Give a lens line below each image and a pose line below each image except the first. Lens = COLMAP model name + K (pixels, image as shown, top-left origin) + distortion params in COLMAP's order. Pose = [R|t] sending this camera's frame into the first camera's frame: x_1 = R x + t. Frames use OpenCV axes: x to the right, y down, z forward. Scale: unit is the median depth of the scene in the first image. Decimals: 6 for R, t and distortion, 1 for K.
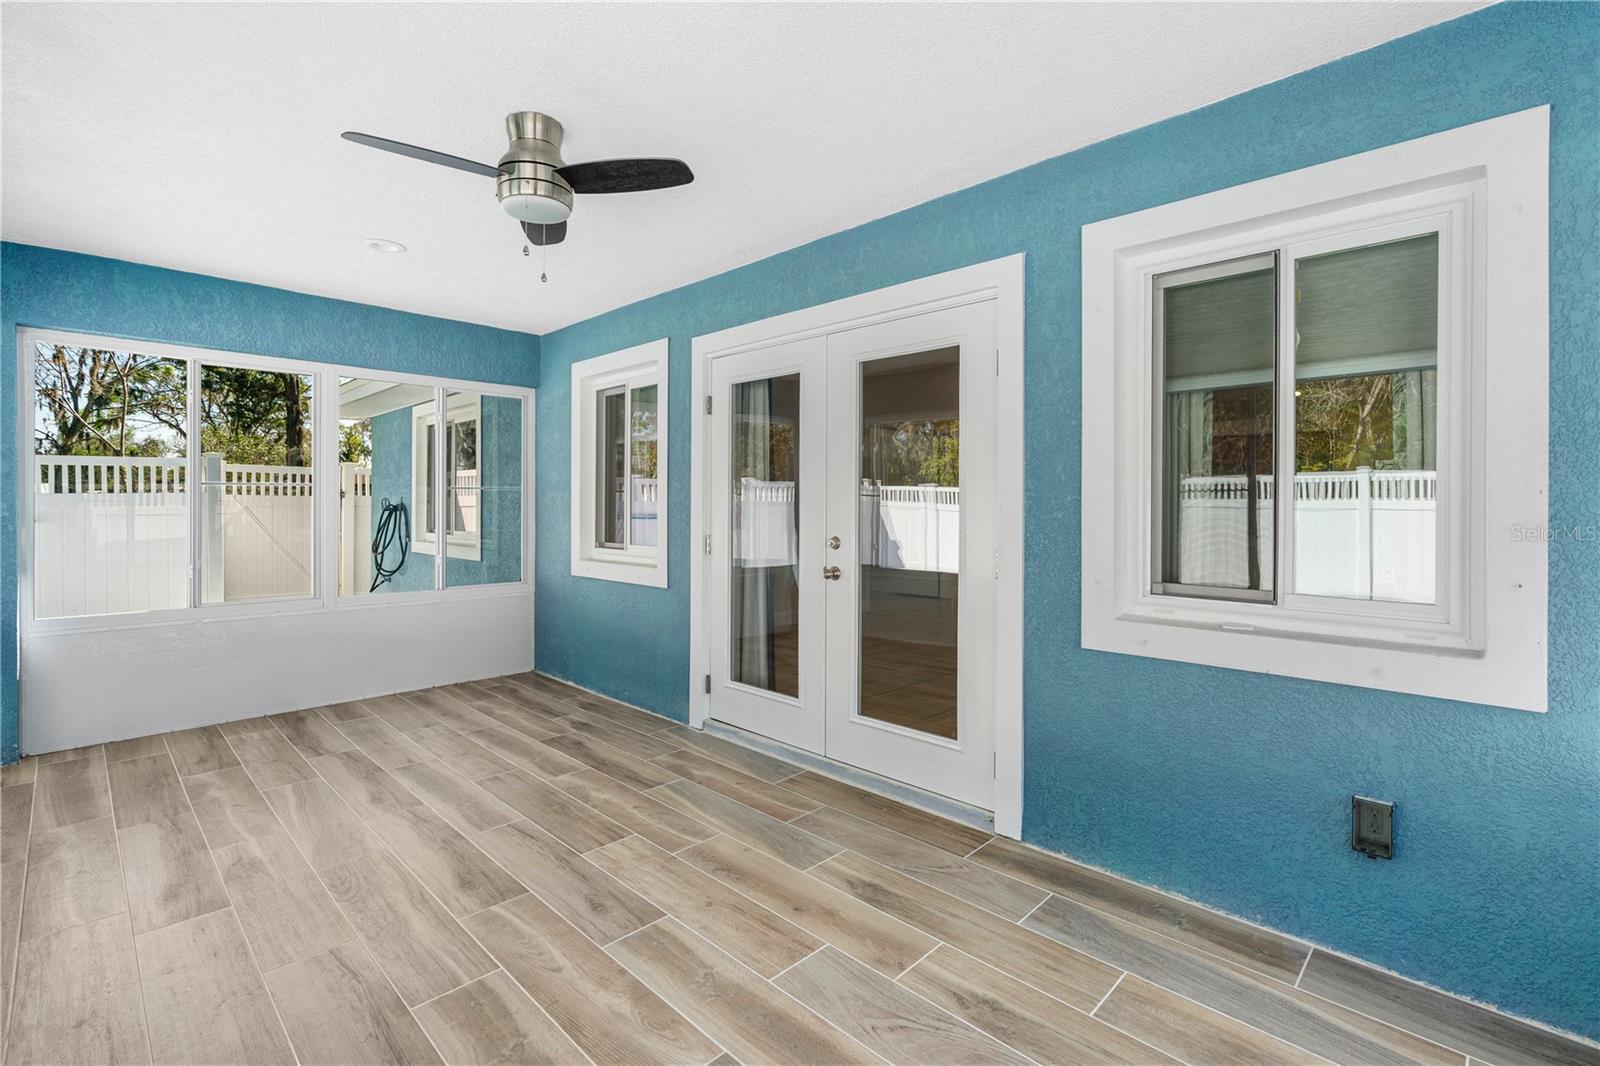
lens RADIAL K [[731.5, 0, 799.6], [0, 731.5, 518.2], [0, 0, 1]] dist [-0.002714, 0.000127]
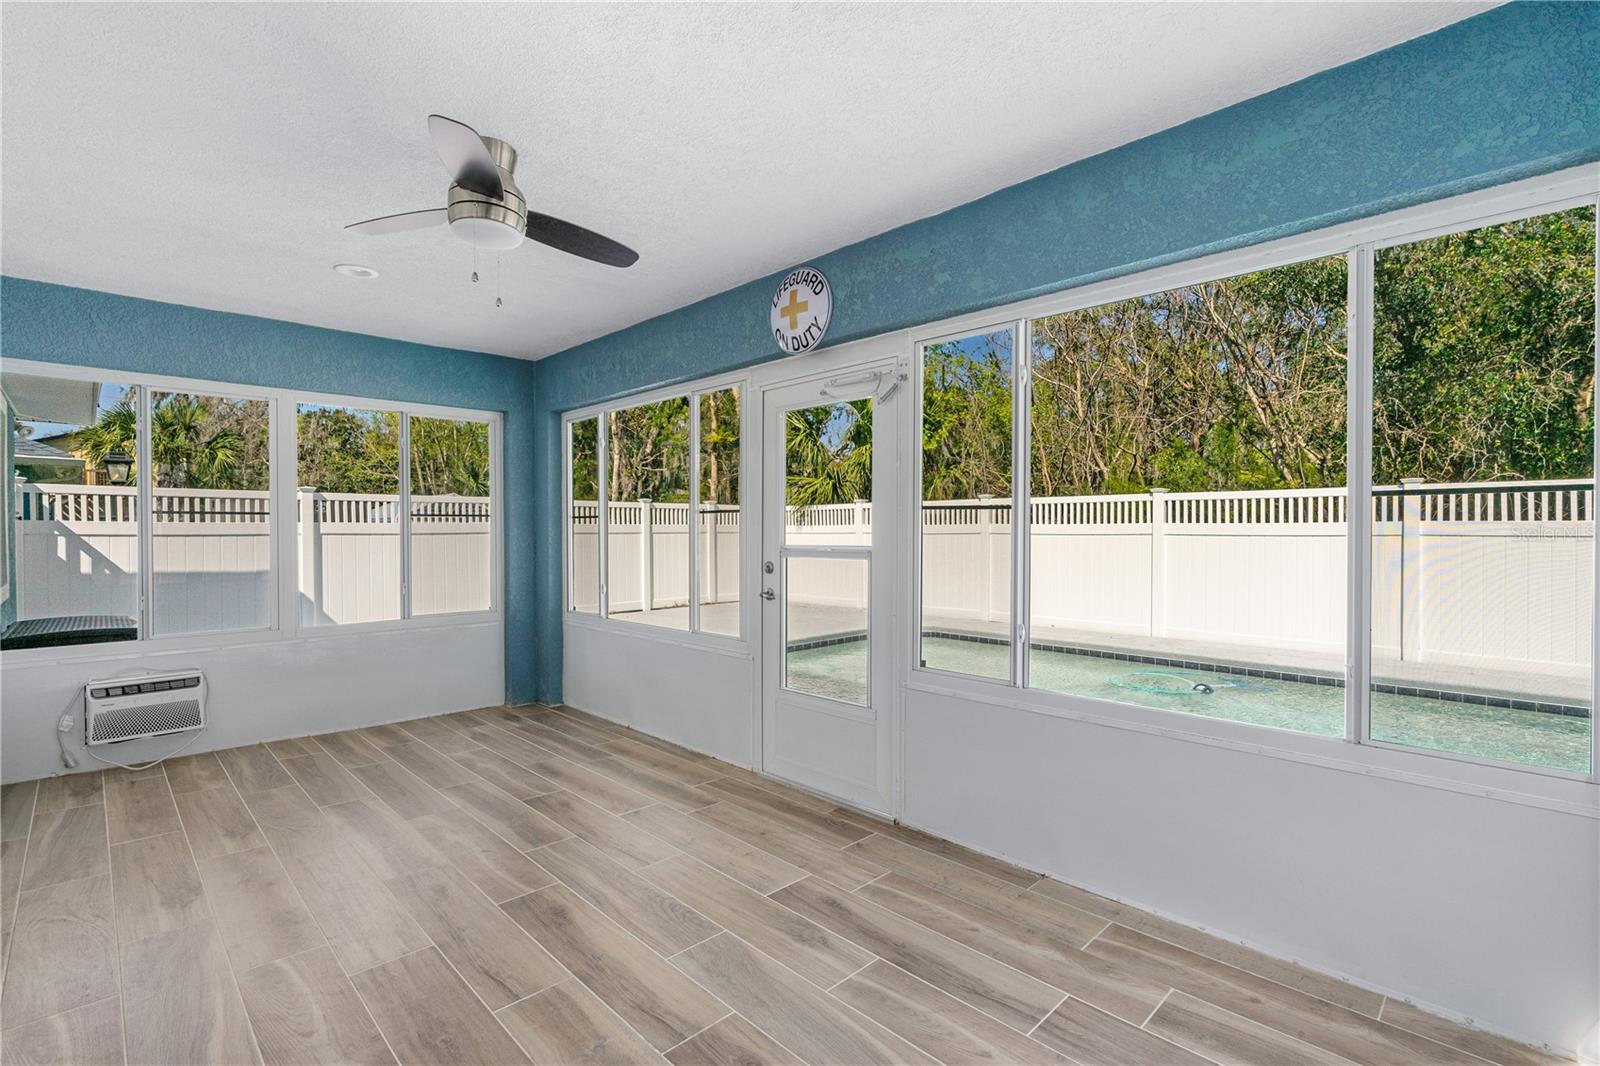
lens RADIAL K [[731.5, 0, 799.6], [0, 731.5, 518.2], [0, 0, 1]] dist [-0.002714, 0.000127]
pose [[-0.999951, 0.000047, 0.009861, -0.807735], [0.000043, 1.000000, -0.000434, -0.042991], [-0.009861, -0.000433, -0.999951, 2.030604]]
